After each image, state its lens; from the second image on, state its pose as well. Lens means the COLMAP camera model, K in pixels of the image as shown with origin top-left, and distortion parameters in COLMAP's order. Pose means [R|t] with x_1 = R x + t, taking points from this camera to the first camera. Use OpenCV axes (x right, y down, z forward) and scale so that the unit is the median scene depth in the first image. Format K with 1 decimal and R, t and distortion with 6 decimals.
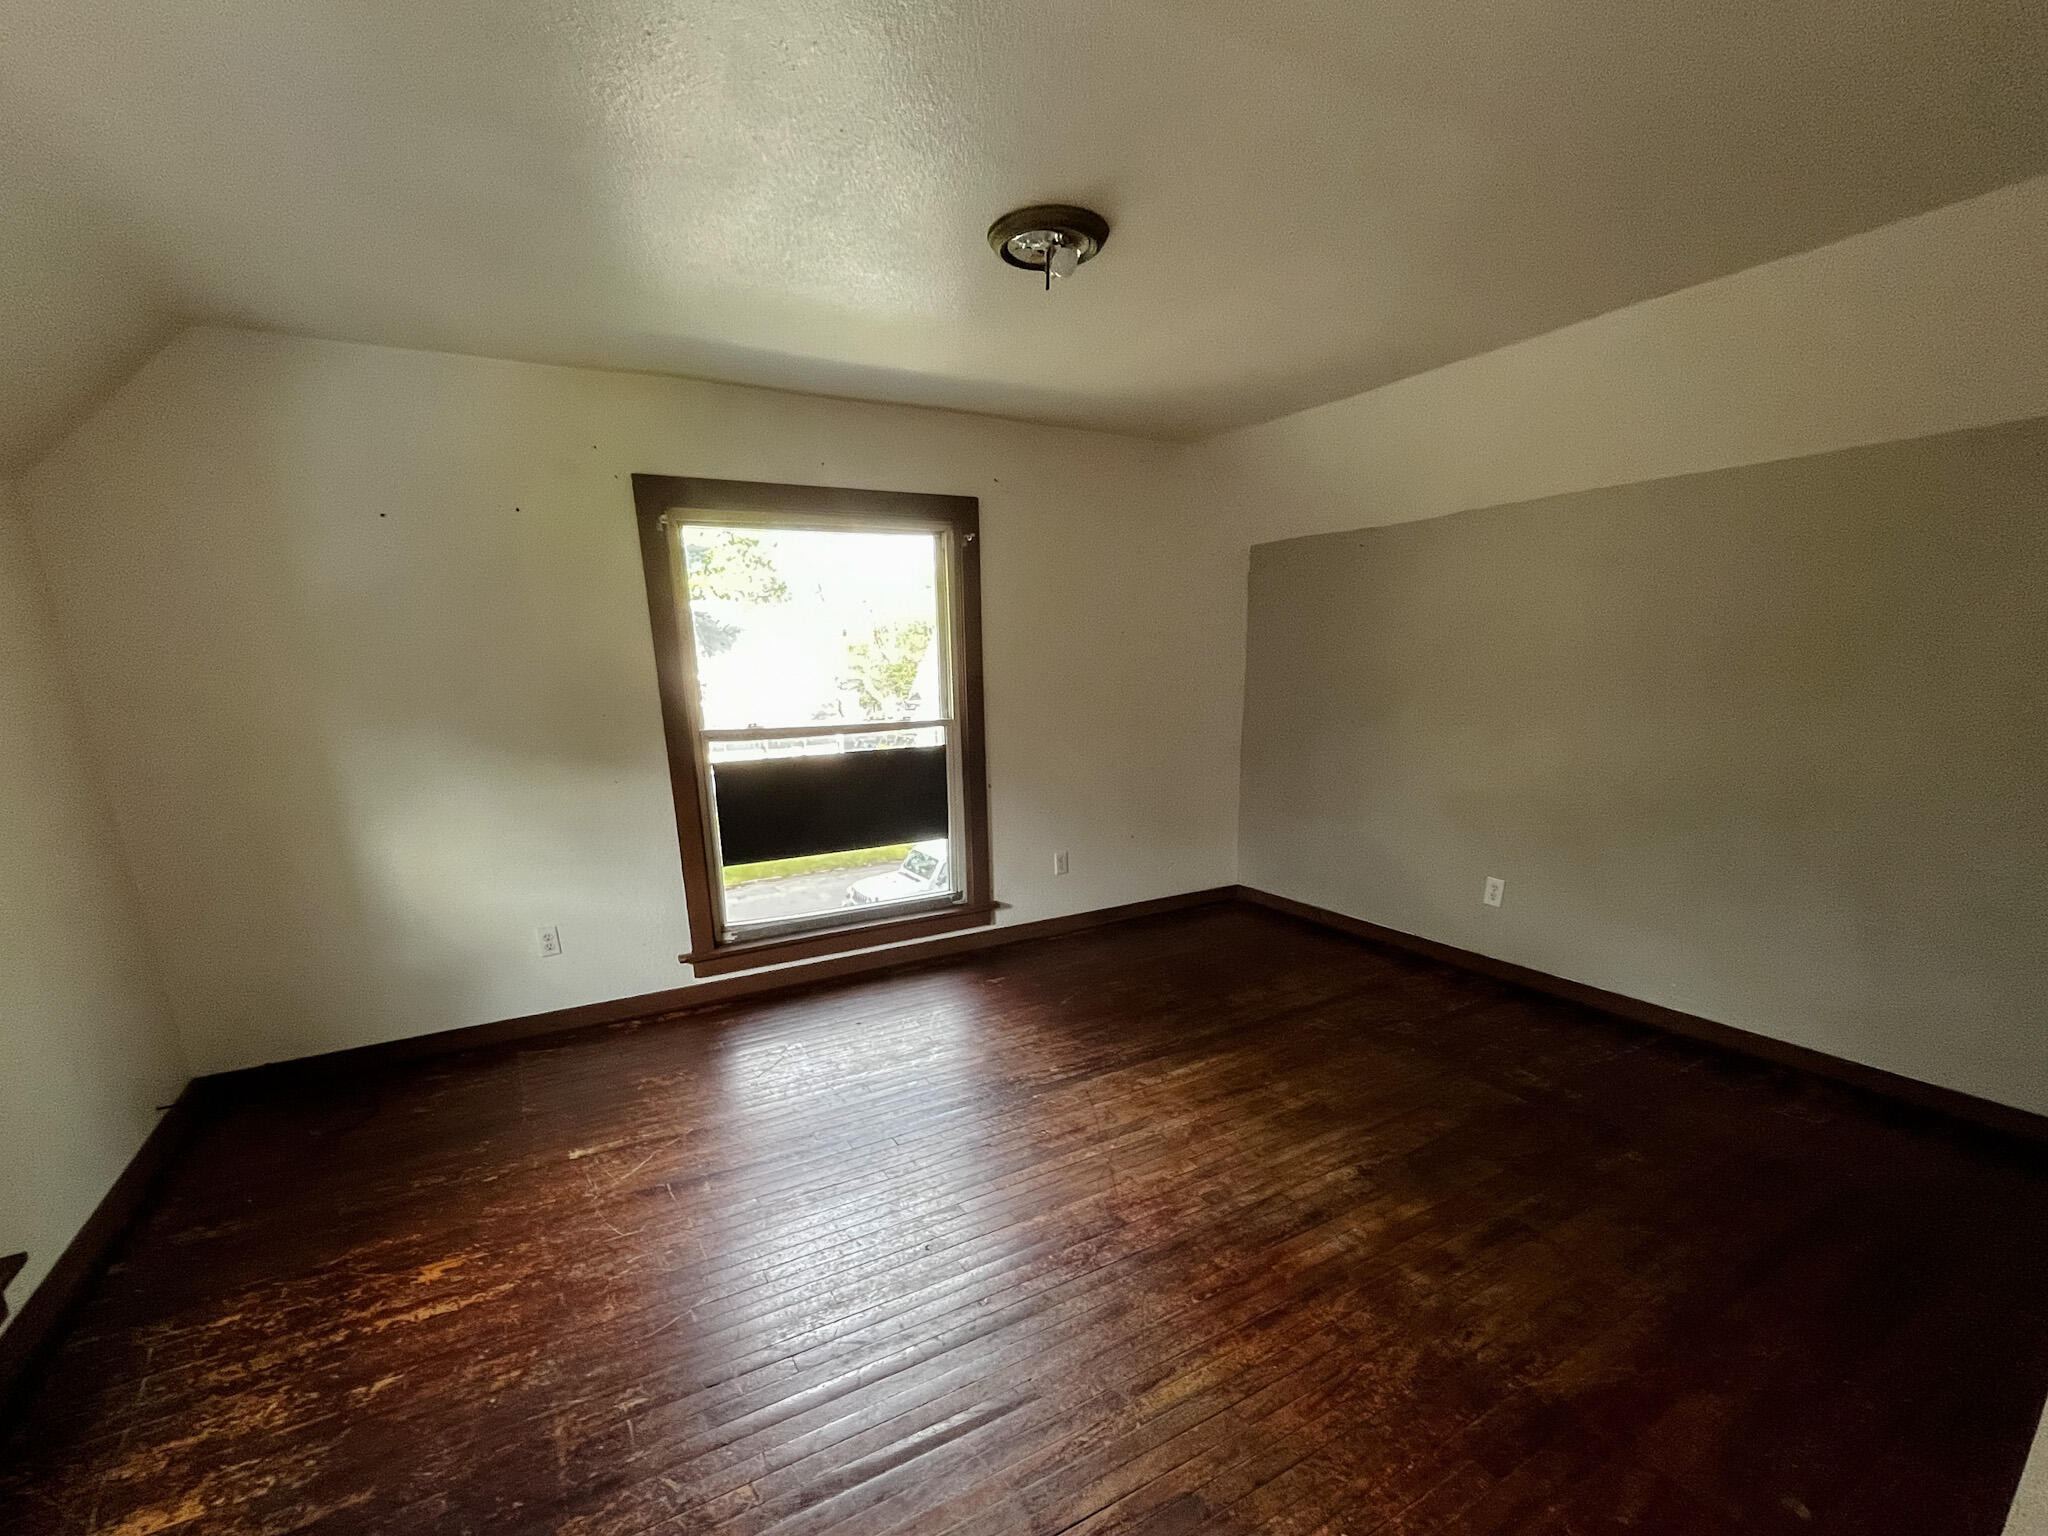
lens RADIAL K [[833.9, 0, 1025.0], [0, 833.9, 889.4], [0, 0, 1]] dist [-0.000486, -0.000074]
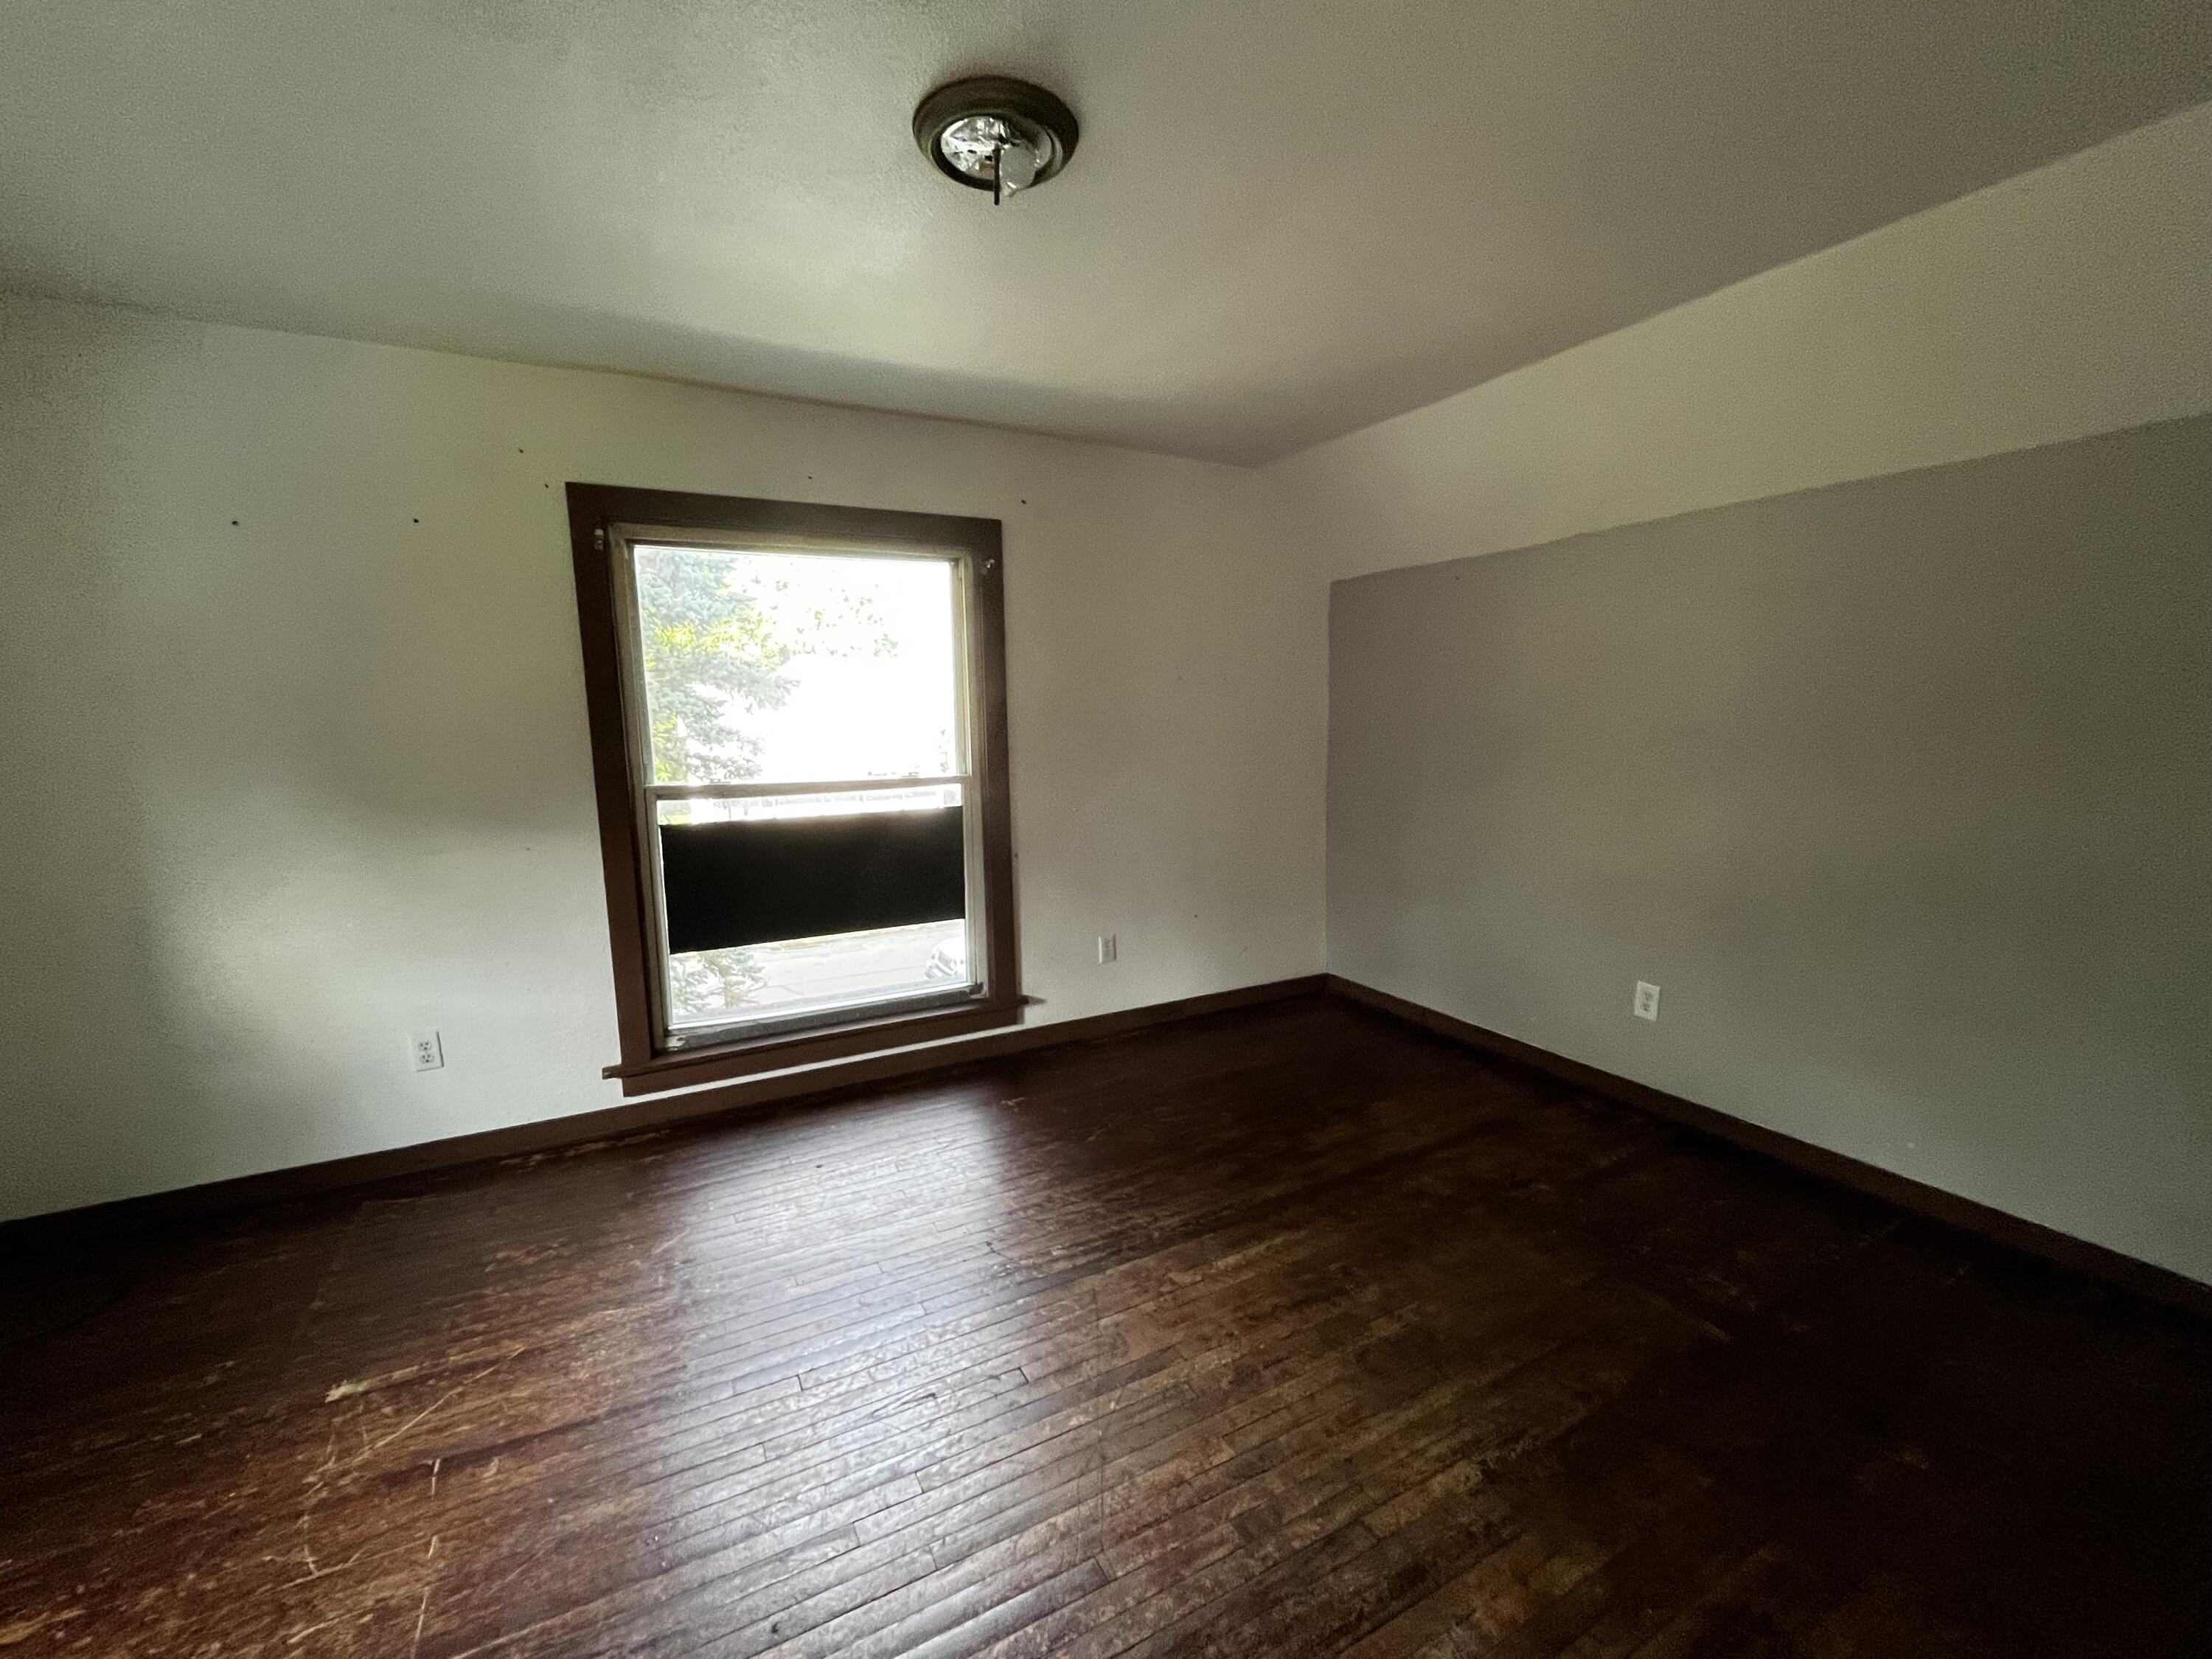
lens RADIAL K [[883.4, 0, 1106.0], [0, 883.4, 829.5], [0, 0, 1]] dist [-0.000315, -0.000222]
pose [[0.999789, 0.010801, -0.017458, 0.081701], [-0.013093, 0.990484, -0.137007, -0.040865], [0.015812, 0.137207, 0.990416, 0.177230]]
